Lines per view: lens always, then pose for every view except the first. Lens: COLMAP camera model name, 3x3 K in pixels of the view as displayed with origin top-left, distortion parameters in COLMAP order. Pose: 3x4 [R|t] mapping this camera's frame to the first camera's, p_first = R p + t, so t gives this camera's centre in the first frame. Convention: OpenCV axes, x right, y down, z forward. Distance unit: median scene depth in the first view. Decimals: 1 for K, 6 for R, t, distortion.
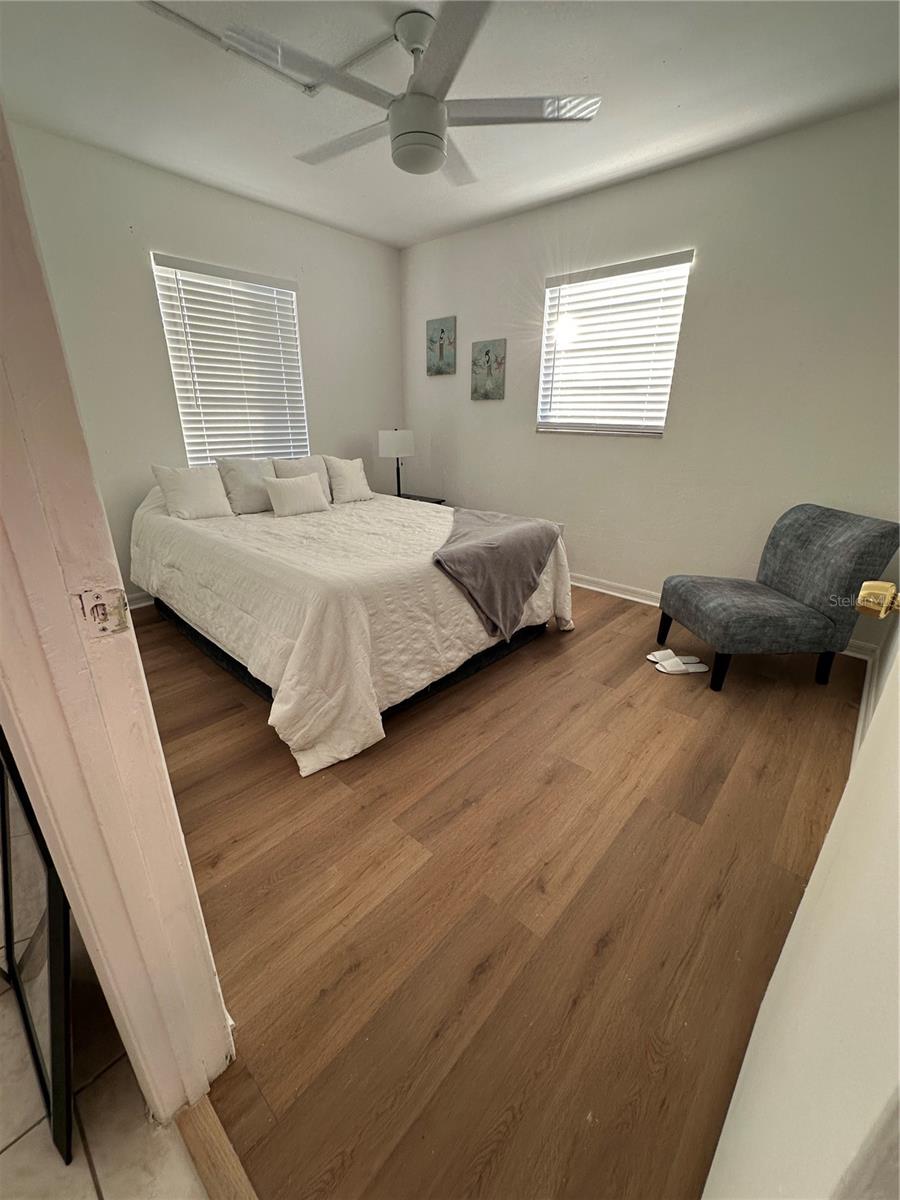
lens RADIAL K [[479.1, 0, 449.9], [0, 479.1, 599.6], [0, 0, 1]] dist [-0.006192, 0.001237]
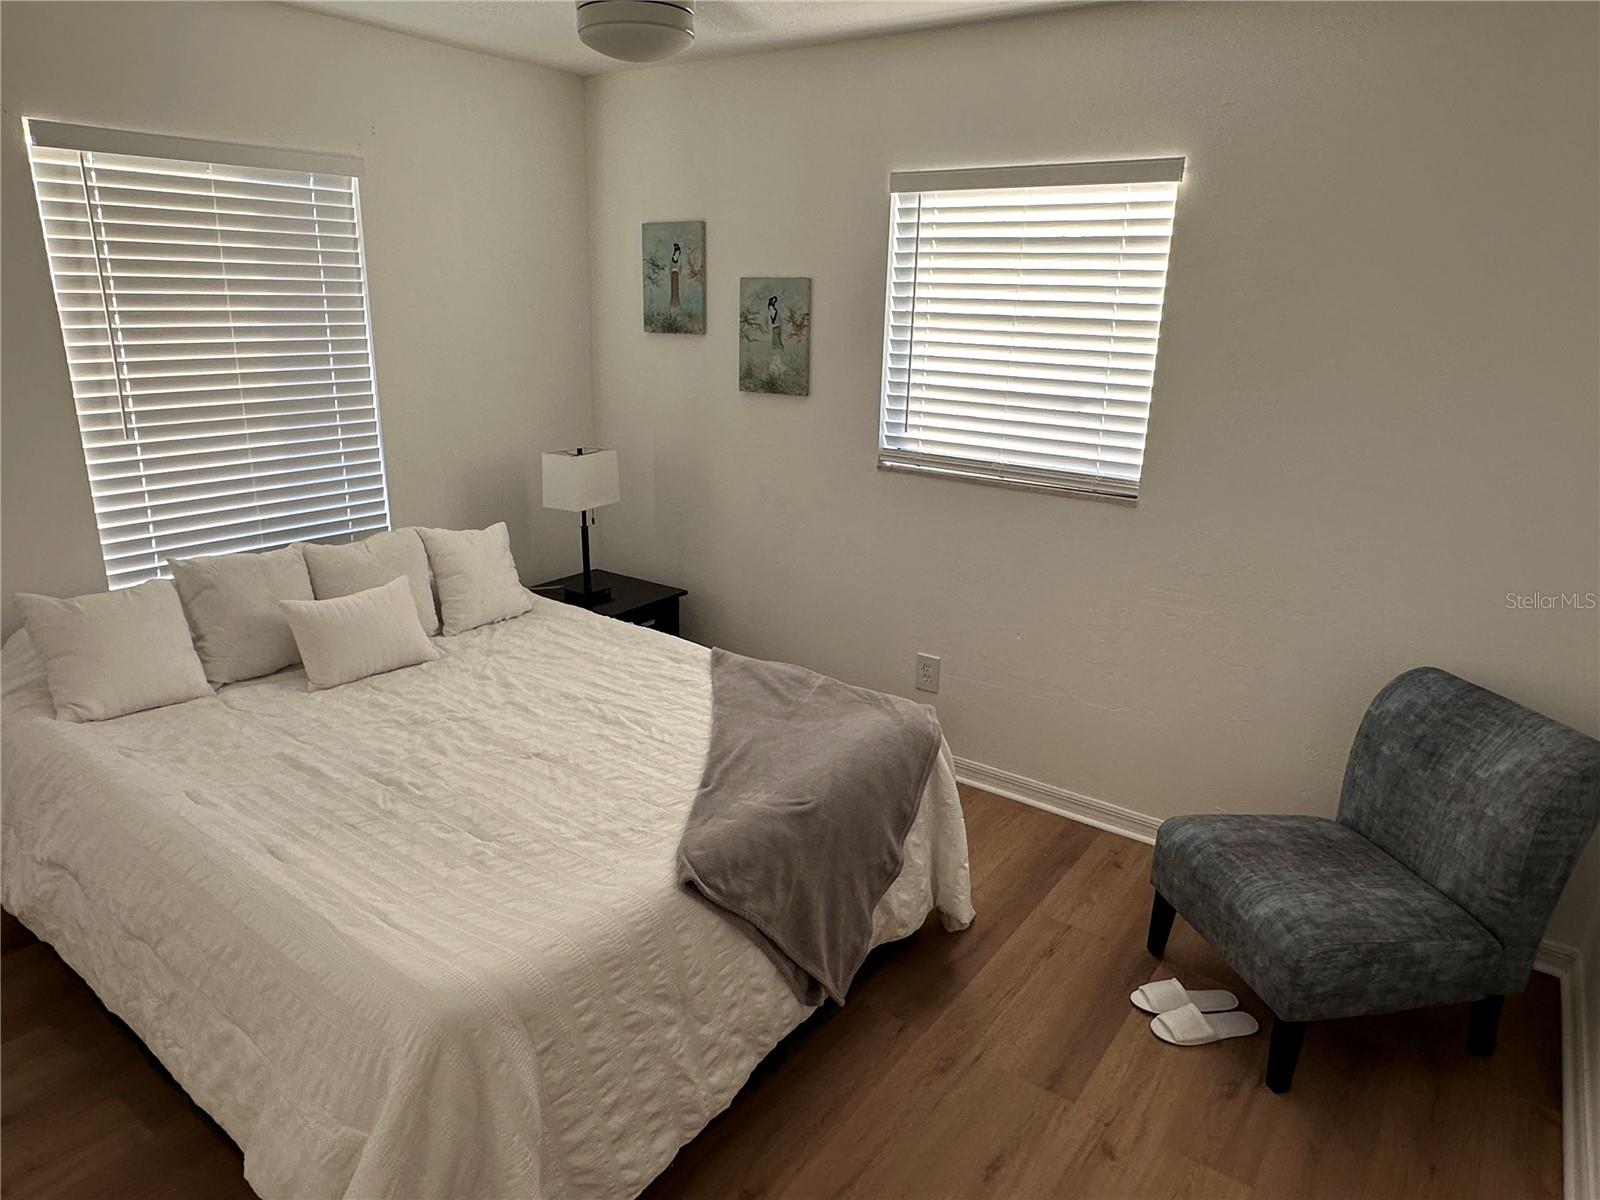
lens RADIAL K [[1005.5, 0, 791.7], [0, 1005.5, 605.6], [0, 0, 1]] dist [-0.006139, 0.001637]
pose [[0.994495, -0.016544, 0.103474, -0.016223], [0.023178, 0.997729, -0.063241, -0.199201], [-0.102193, 0.065291, 0.992620, 0.024888]]
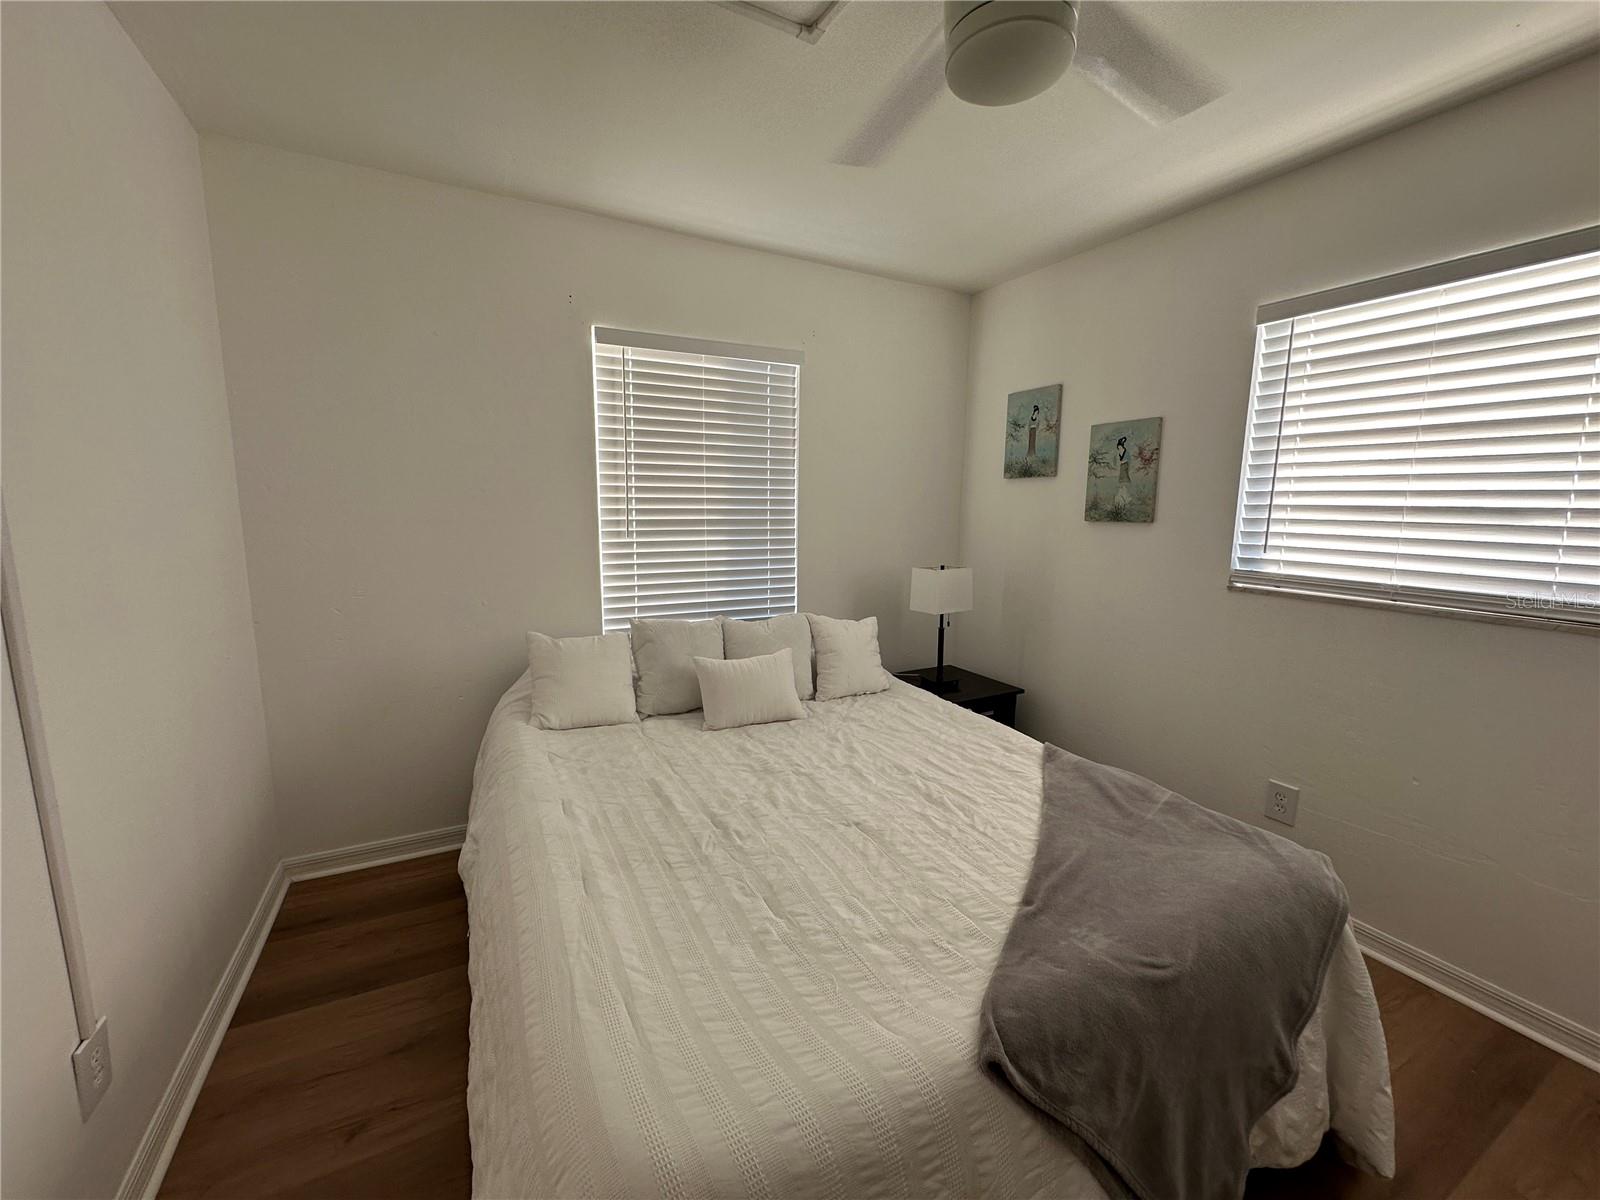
lens RADIAL K [[638.8, 0, 802.0], [0, 638.8, 599.0], [0, 0, 1]] dist [-0.006192, 0.001237]
pose [[0.939887, 0.053217, -0.337314, -0.013192], [-0.125184, 0.972712, -0.195347, -0.207774], [0.317714, 0.225830, 0.920901, 0.344795]]
